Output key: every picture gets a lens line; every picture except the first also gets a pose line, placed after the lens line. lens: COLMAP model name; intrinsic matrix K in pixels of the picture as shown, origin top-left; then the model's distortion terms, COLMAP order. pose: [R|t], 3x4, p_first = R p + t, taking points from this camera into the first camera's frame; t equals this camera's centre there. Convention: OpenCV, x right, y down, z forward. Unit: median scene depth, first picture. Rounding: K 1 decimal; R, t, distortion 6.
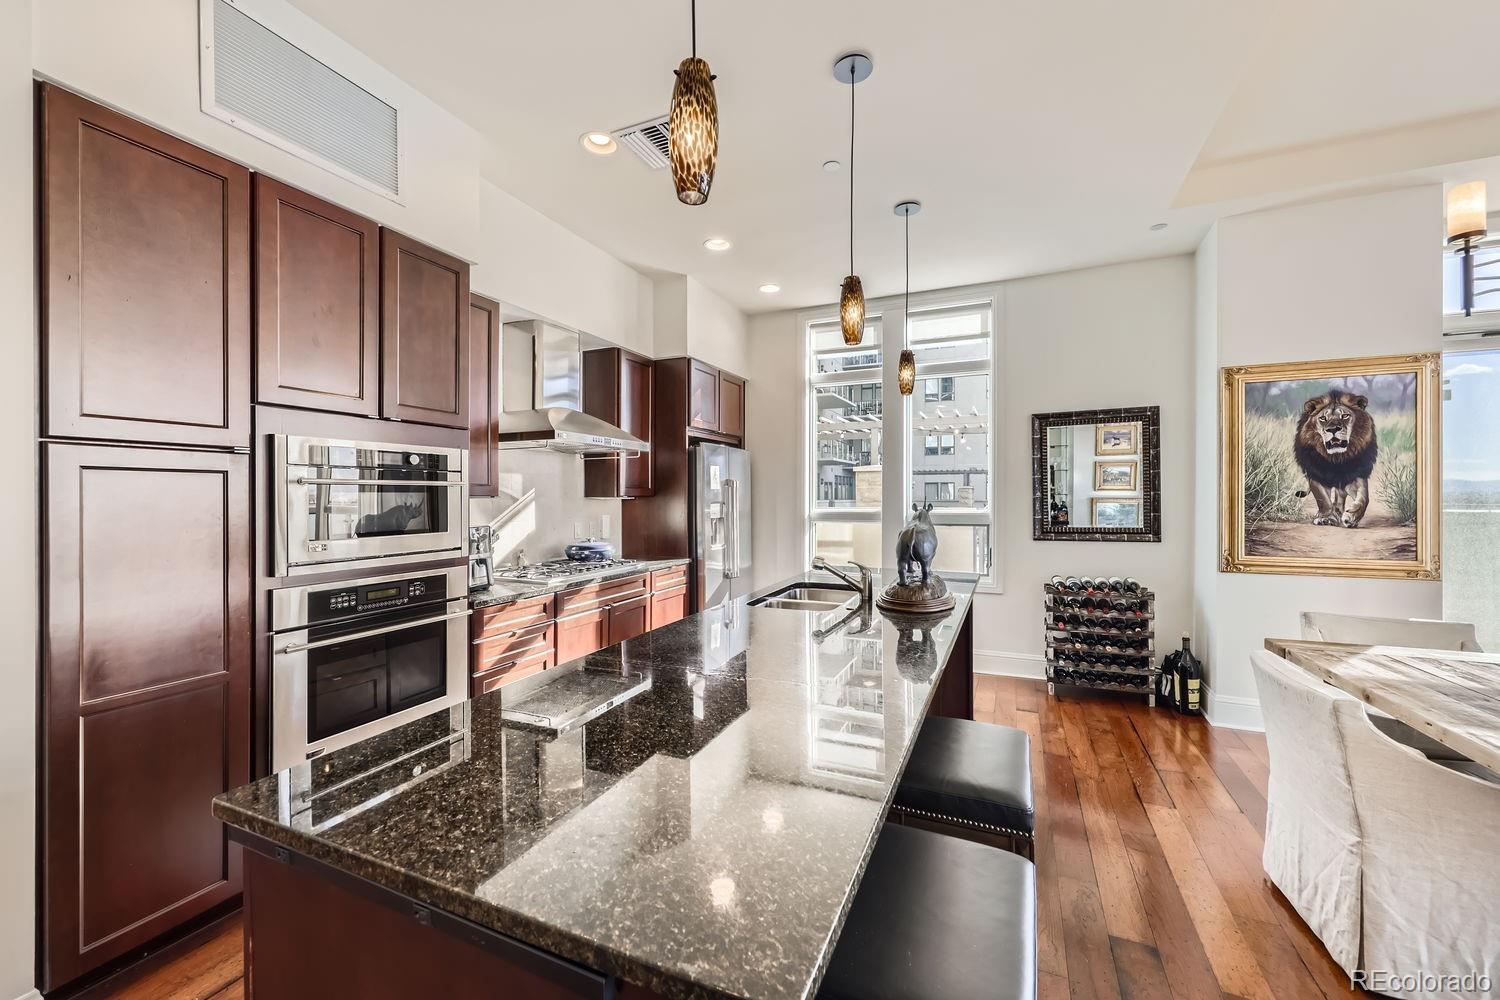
lens RADIAL K [[601.7, 0, 747.6], [0, 601.7, 498.6], [0, 0, 1]] dist [0.004099, -0.000094]
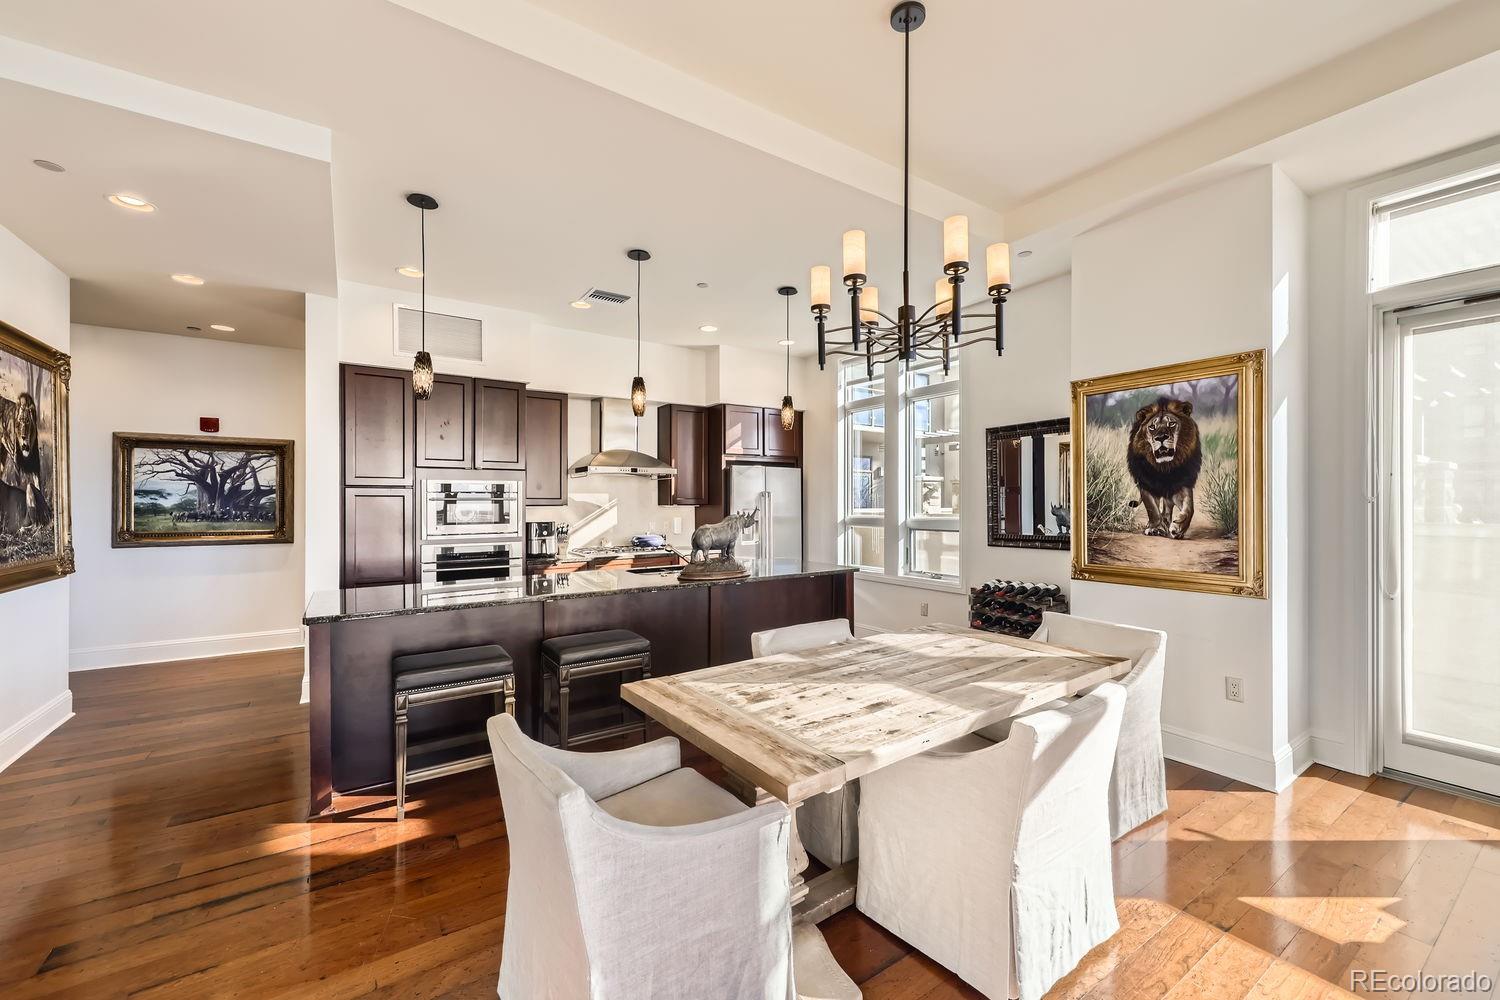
lens RADIAL K [[601.7, 0, 740.3], [0, 601.7, 501.2], [0, 0, 1]] dist [0.004099, -0.000094]
pose [[0.841093, -0.001985, -0.540887, 0.926863], [-0.001183, 0.999984, -0.005509, -0.005978], [0.540889, 0.005273, 0.841077, -0.190333]]
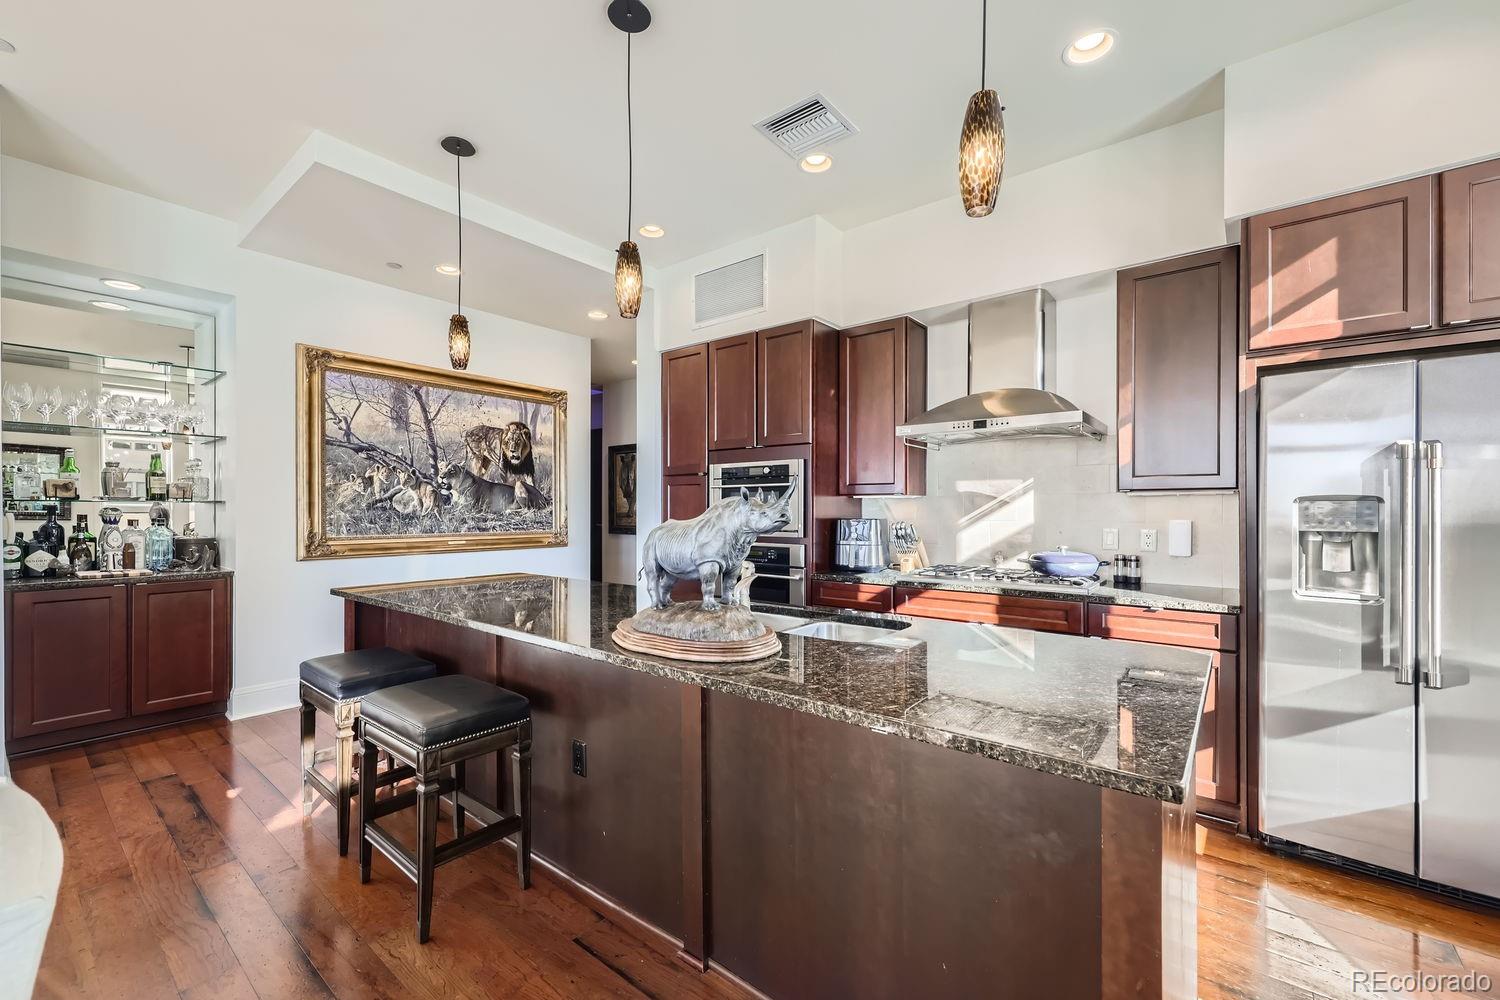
lens RADIAL K [[601.7, 0, 748.3], [0, 601.7, 510.8], [0, 0, 1]] dist [0.004099, -0.000094]
pose [[-0.255399, 0.004788, -0.966824, 0.702334], [-0.005314, 0.999966, 0.006356, 0.022369], [0.966821, 0.006761, -0.255364, 0.981135]]
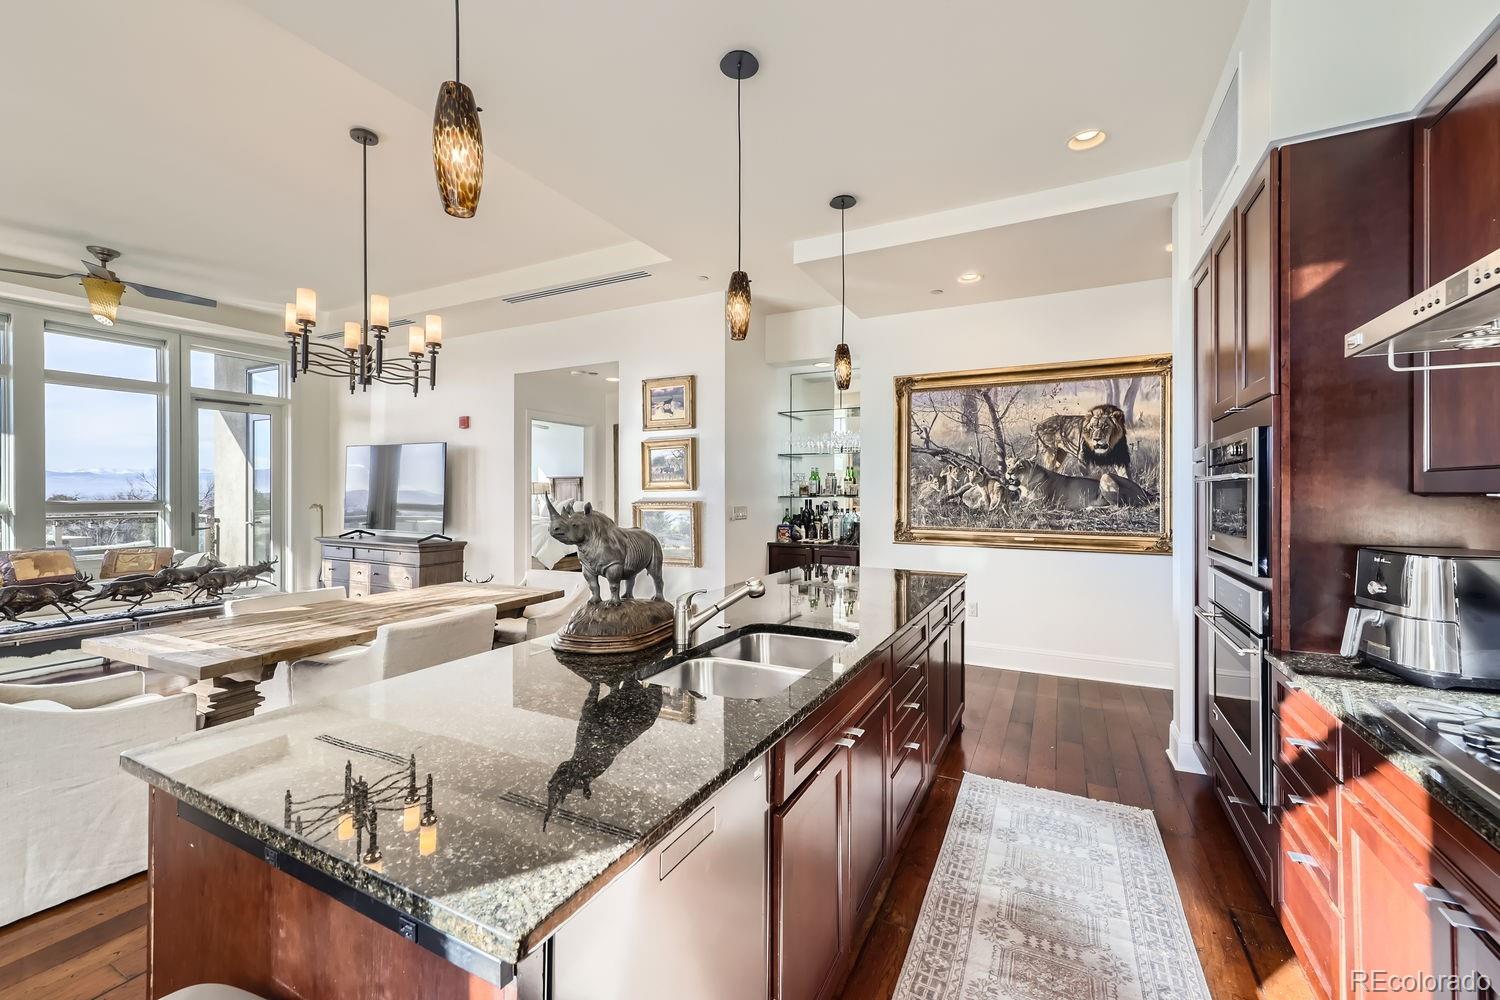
lens RADIAL K [[601.7, 0, 748.1], [0, 601.7, 492.9], [0, 0, 1]] dist [0.004099, -0.000094]
pose [[-0.998317, -0.002727, 0.057924, 0.068580], [-0.002457, 0.999986, 0.004723, -0.002166], [-0.057936, 0.004573, -0.998310, 1.385418]]
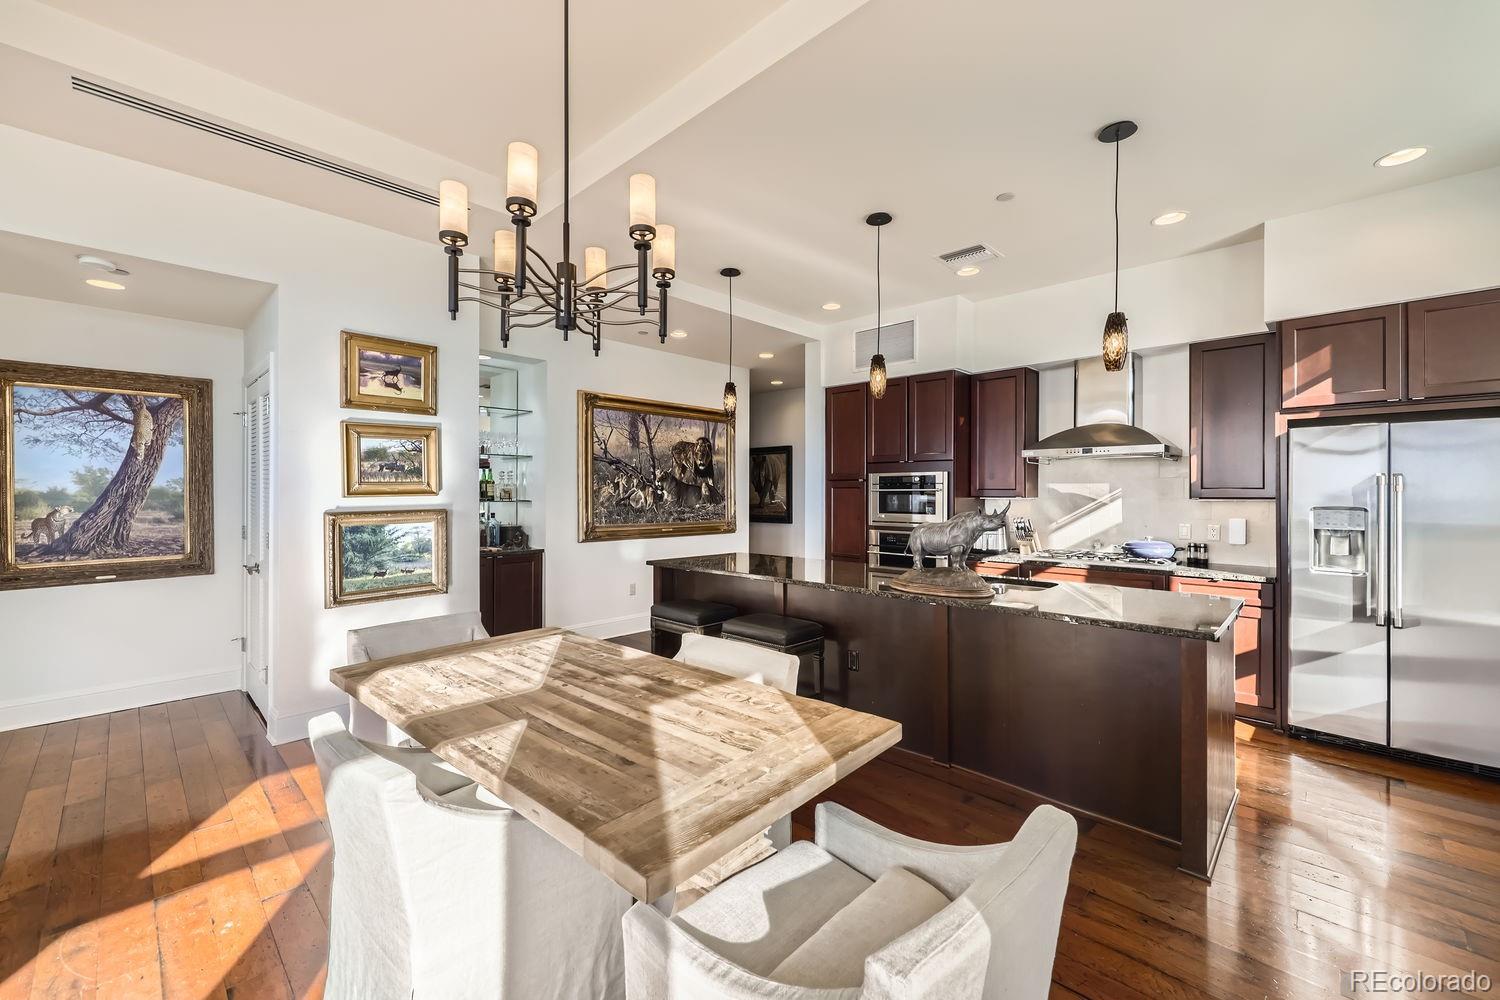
lens RADIAL K [[601.7, 0, 746.5], [0, 601.7, 494.3], [0, 0, 1]] dist [0.004099, -0.000094]
pose [[-0.345055, 0.003347, -0.938576, 1.200875], [-0.005603, 0.999968, 0.005626, -0.013893], [0.938566, 0.007200, -0.345026, 0.846742]]
